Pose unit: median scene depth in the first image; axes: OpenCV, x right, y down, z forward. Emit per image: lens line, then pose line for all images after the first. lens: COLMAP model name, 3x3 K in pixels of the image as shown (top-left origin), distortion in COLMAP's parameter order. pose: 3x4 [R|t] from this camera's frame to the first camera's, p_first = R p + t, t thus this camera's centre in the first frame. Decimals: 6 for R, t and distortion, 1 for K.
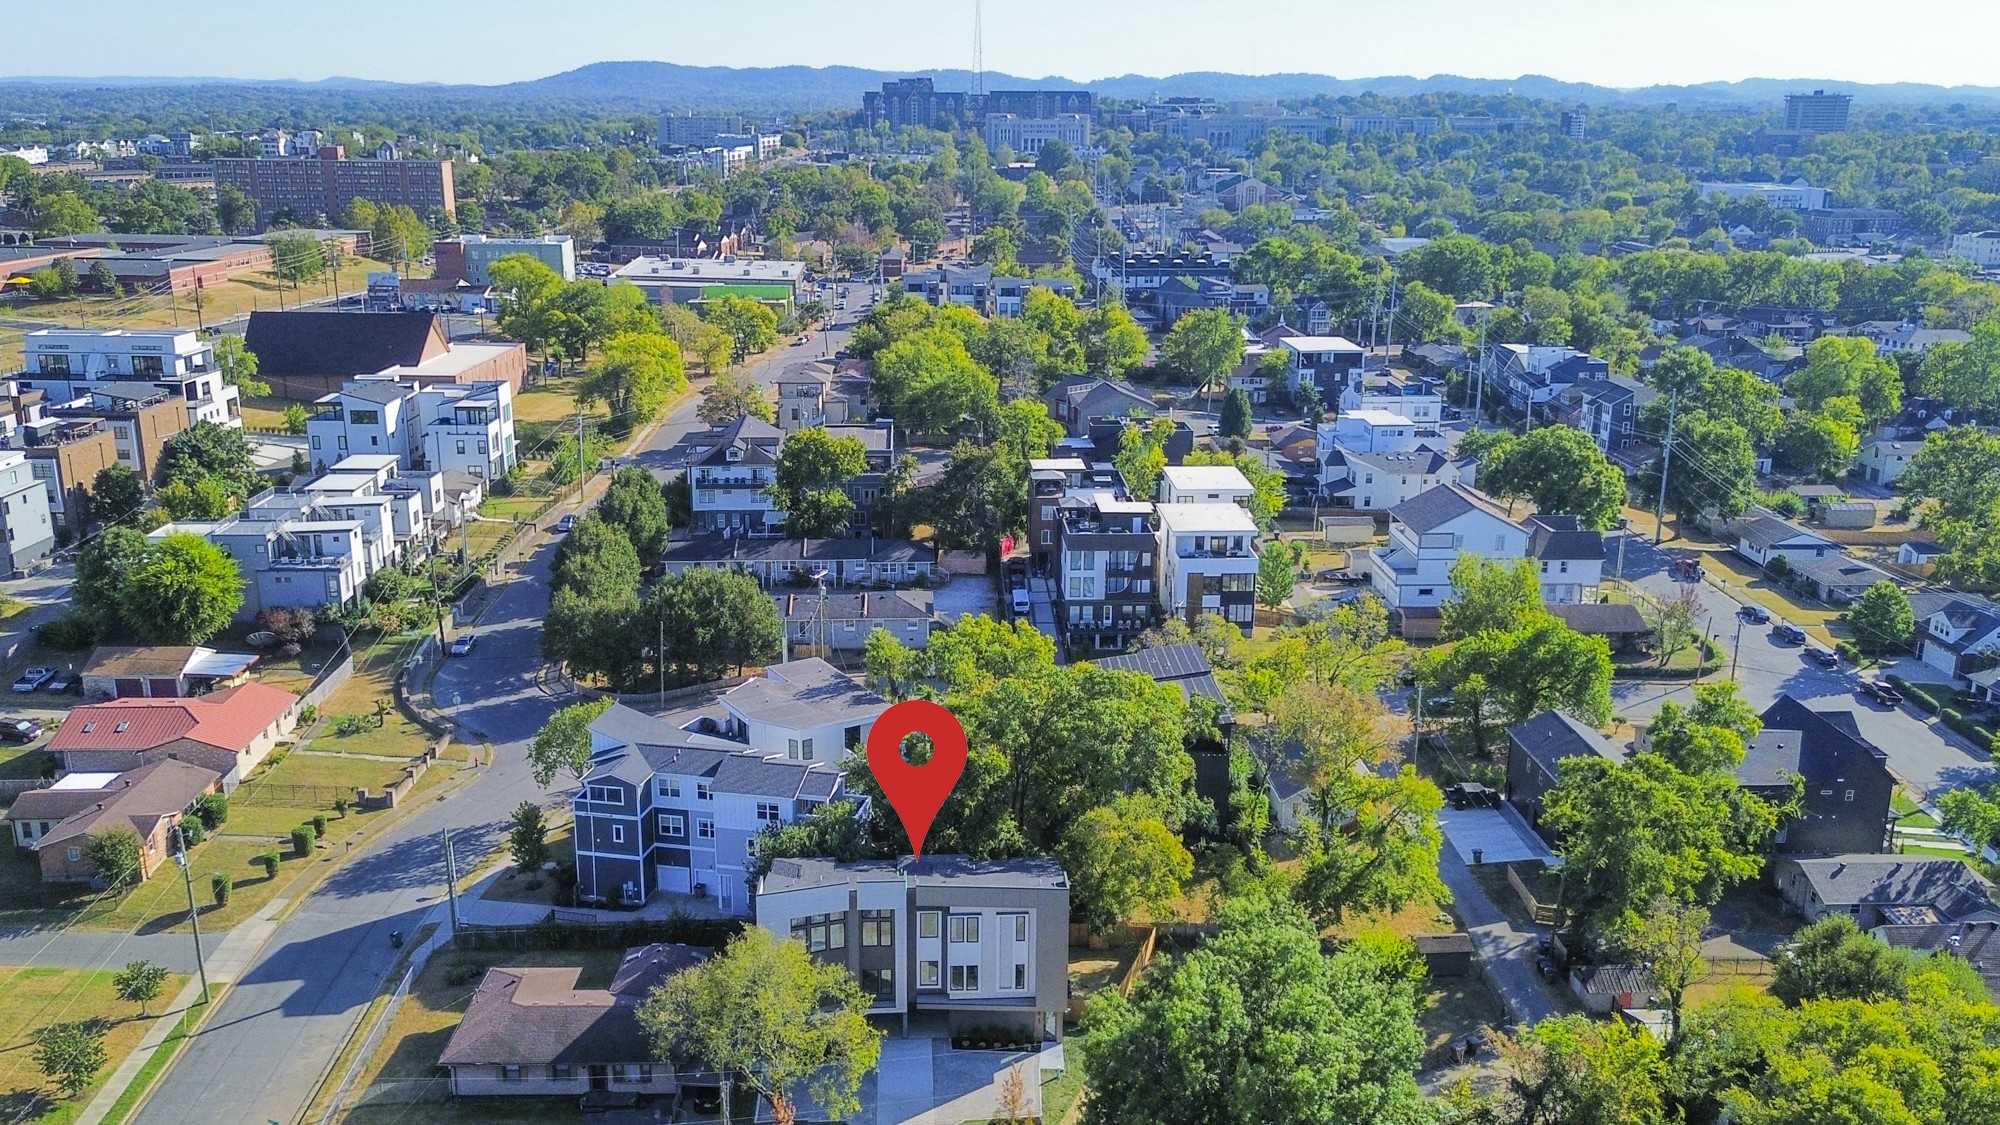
lens RADIAL K [[1624.8, 0, 994.7], [0, 1624.8, 559.3], [0, 0, 1]] dist [0.066008, -0.073663]
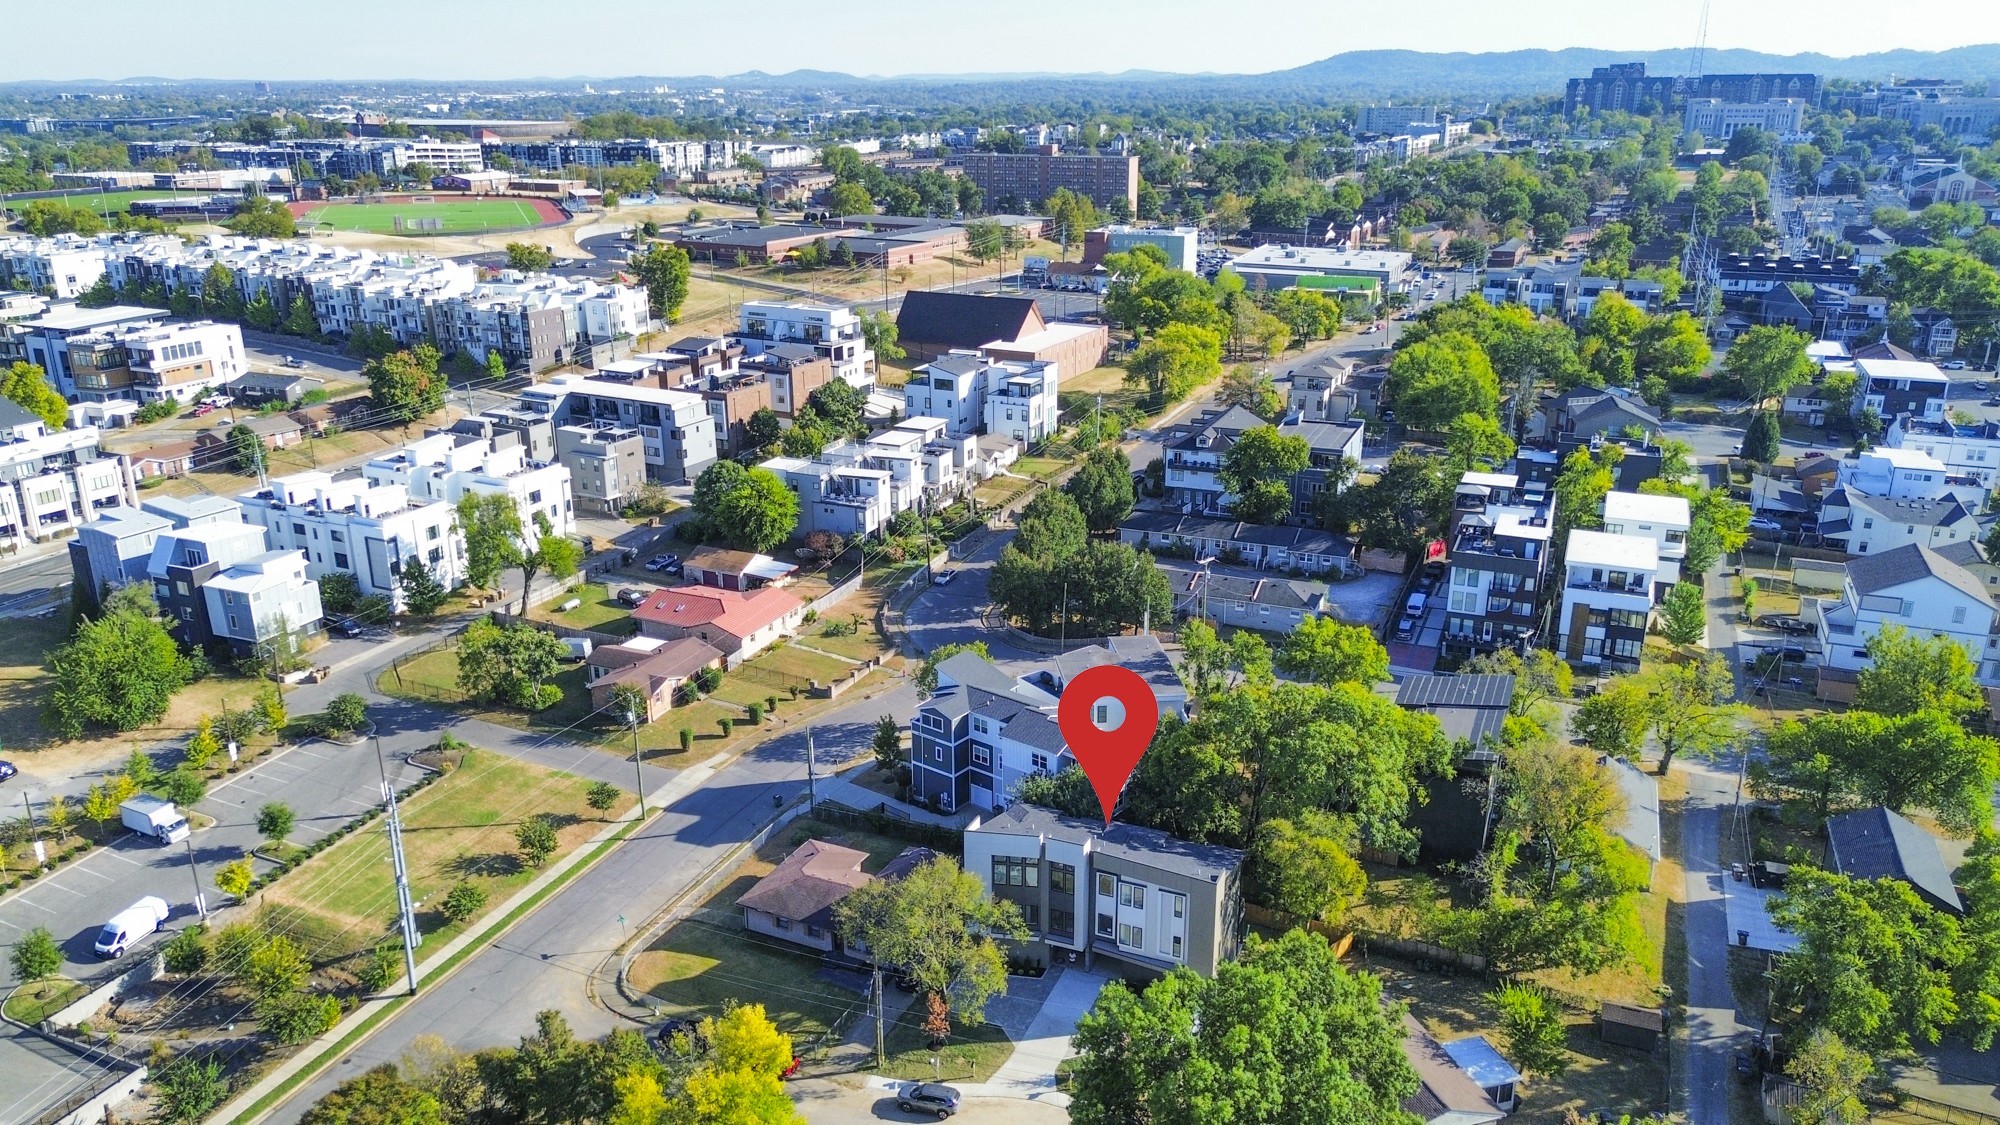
lens RADIAL K [[1410.6, 0, 990.7], [0, 1410.6, 565.7], [0, 0, 1]] dist [0.048342, -0.047282]
pose [[0.894724, 0.132352, -0.426558, 0.170668], [-0.109488, 0.990938, 0.077812, -0.044722], [0.432991, -0.022917, 0.901107, 0.024457]]
